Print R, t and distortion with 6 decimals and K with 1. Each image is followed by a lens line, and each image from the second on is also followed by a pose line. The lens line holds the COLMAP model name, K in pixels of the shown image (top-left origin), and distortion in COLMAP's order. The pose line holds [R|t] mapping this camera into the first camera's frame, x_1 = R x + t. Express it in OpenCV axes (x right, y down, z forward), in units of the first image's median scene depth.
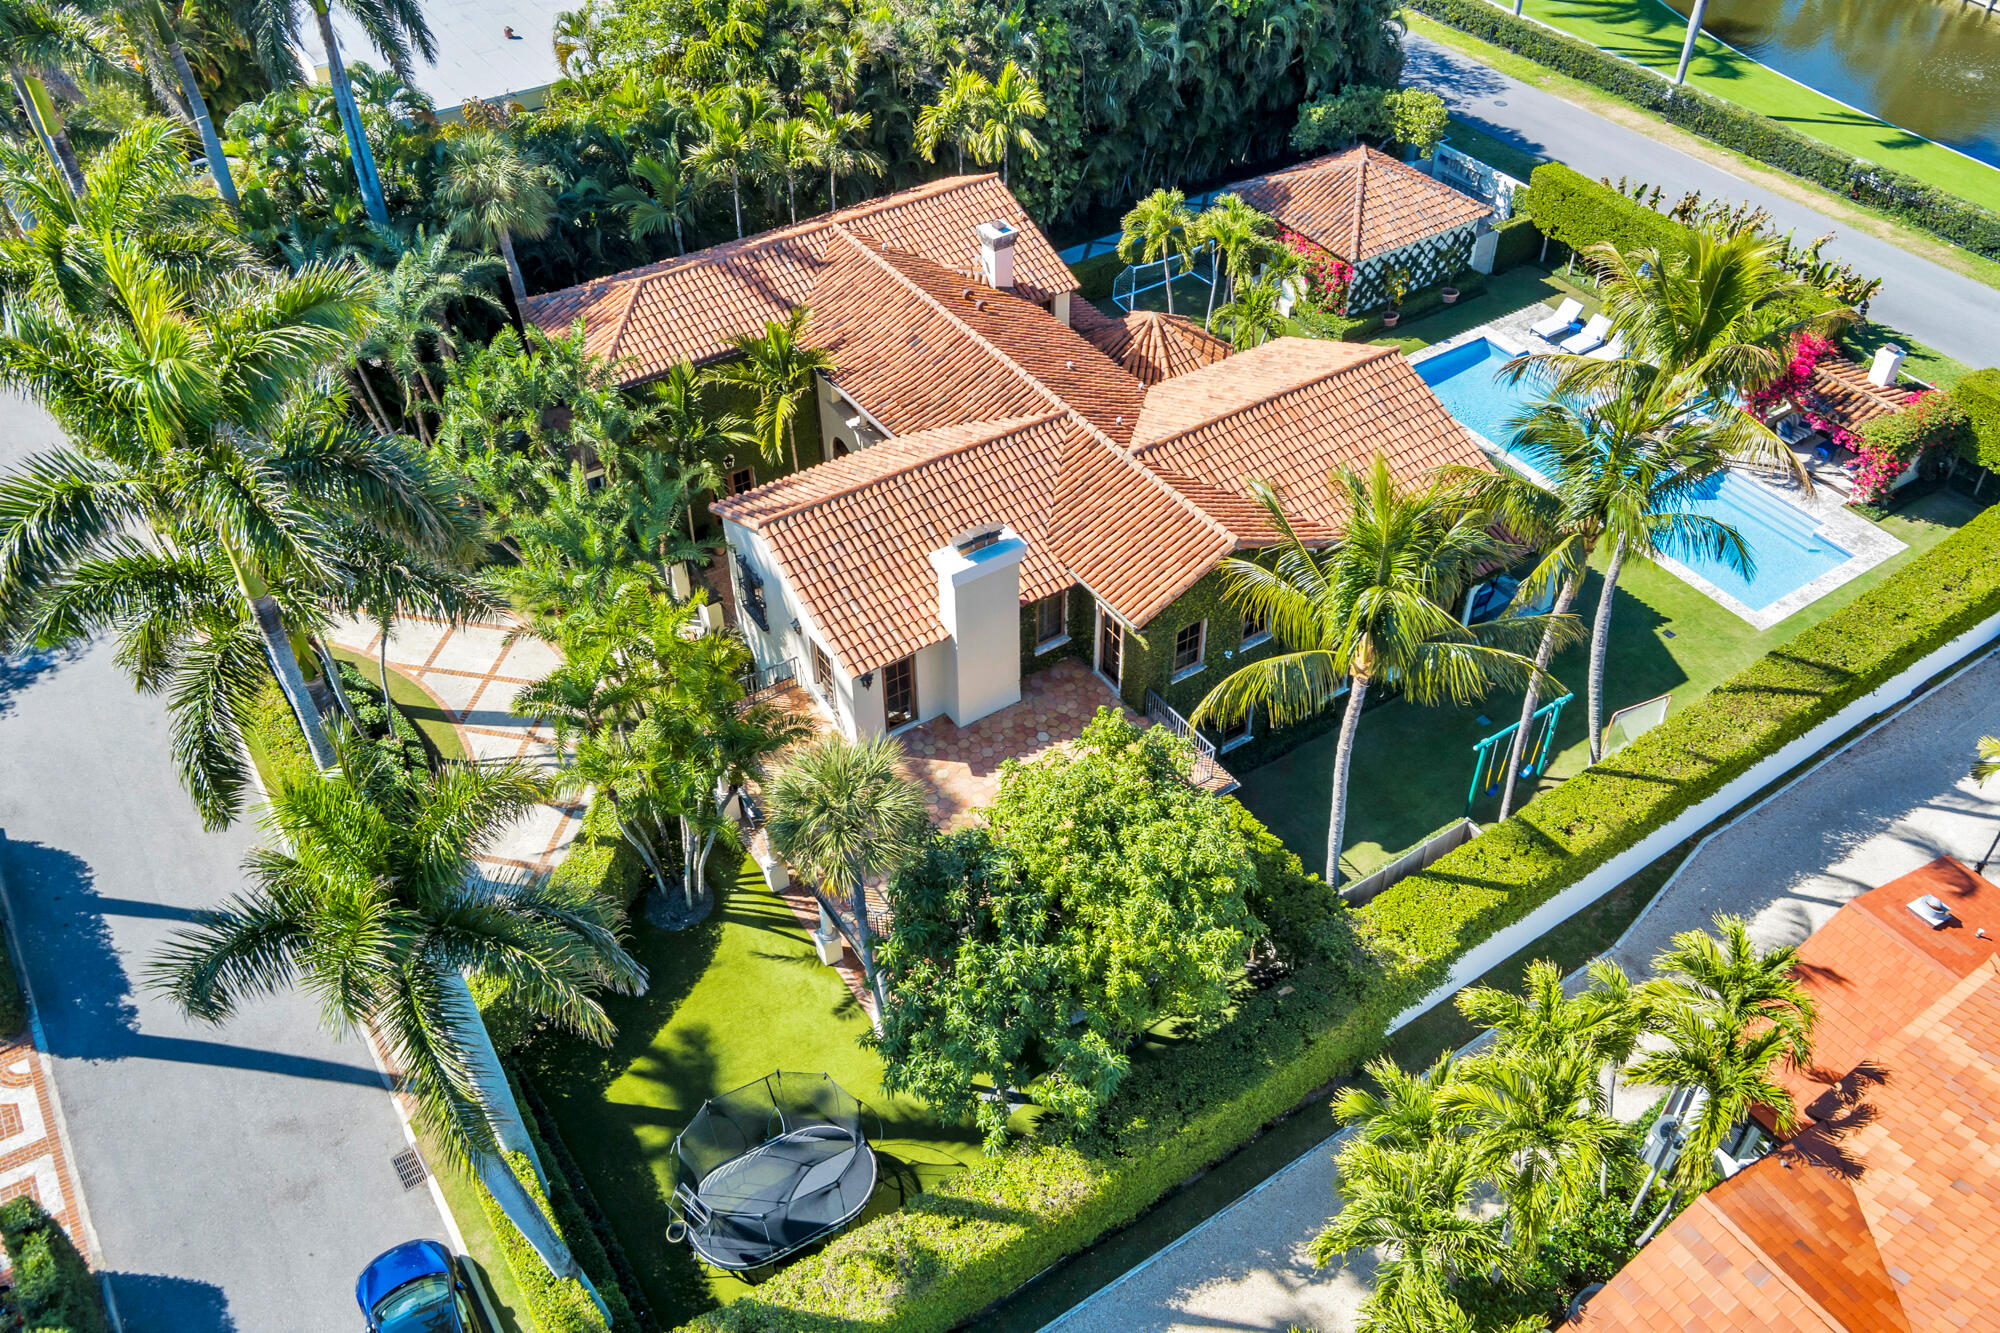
lens RADIAL K [[1512.5, 0, 1104.4], [0, 1512.5, 668.3], [0, 0, 1]] dist [-0.011212, -0.004787]
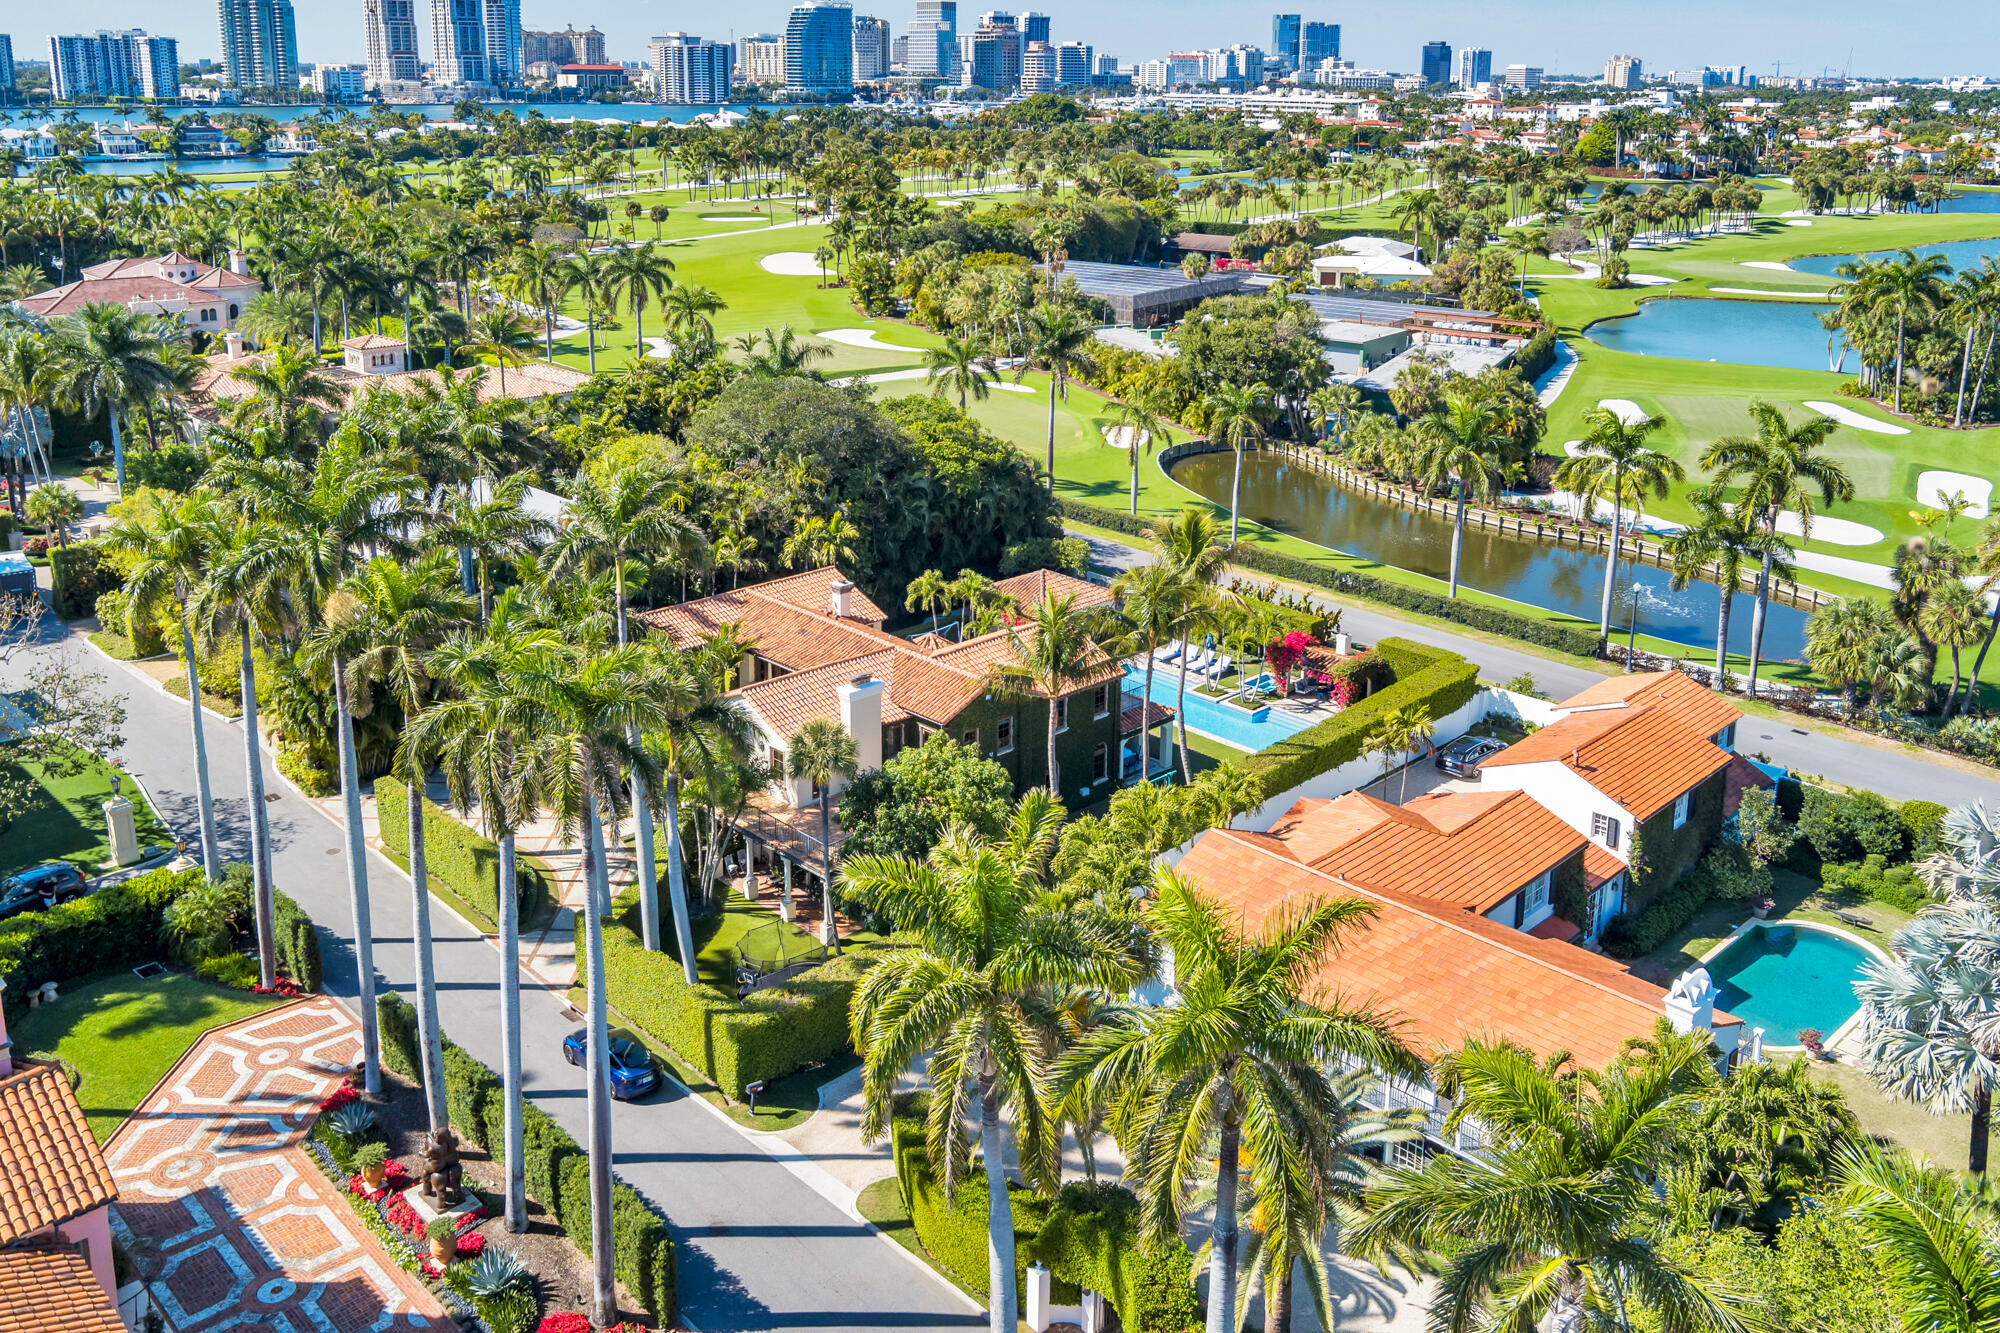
lens RADIAL K [[1512.5, 0, 1104.4], [0, 1512.5, 668.3], [0, 0, 1]] dist [-0.011212, -0.004787]
pose [[0.981128, -0.056750, 0.184844, -0.092524], [0.122674, 0.921624, -0.368185, 0.456472], [-0.149462, 0.383912, 0.911193, -0.586220]]
